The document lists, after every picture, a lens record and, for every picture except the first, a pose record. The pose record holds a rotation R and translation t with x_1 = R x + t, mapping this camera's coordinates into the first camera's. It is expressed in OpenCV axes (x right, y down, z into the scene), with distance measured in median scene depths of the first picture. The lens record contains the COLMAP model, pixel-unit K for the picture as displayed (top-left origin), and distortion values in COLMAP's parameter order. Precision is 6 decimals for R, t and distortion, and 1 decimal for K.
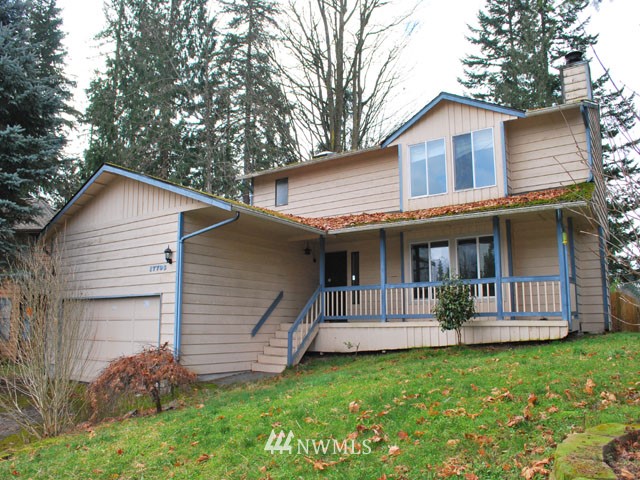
lens RADIAL K [[515.2, 0, 320.5], [0, 515.2, 242.2], [0, 0, 1]] dist [-0.074464, -0.015244]
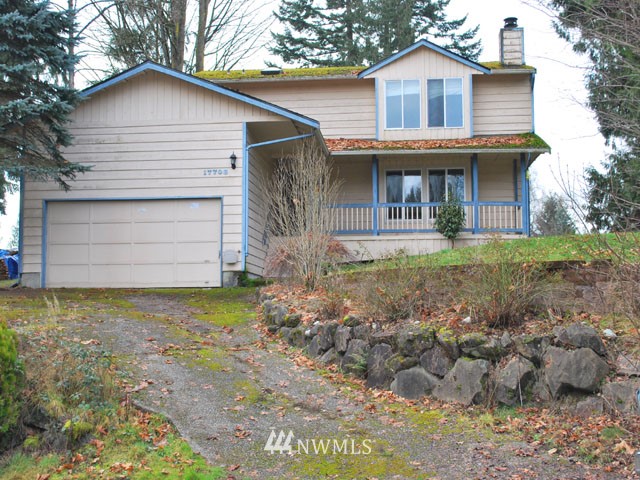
lens RADIAL K [[835.2, 0, 319.7], [0, 835.2, 239.9], [0, 0, 1]] dist [-0.140477, 0.000000]
pose [[0.879662, 0.045407, 0.473426, -0.827026], [-0.079417, 0.995480, 0.052084, 0.073732], [-0.468922, -0.083415, 0.879292, -0.549551]]
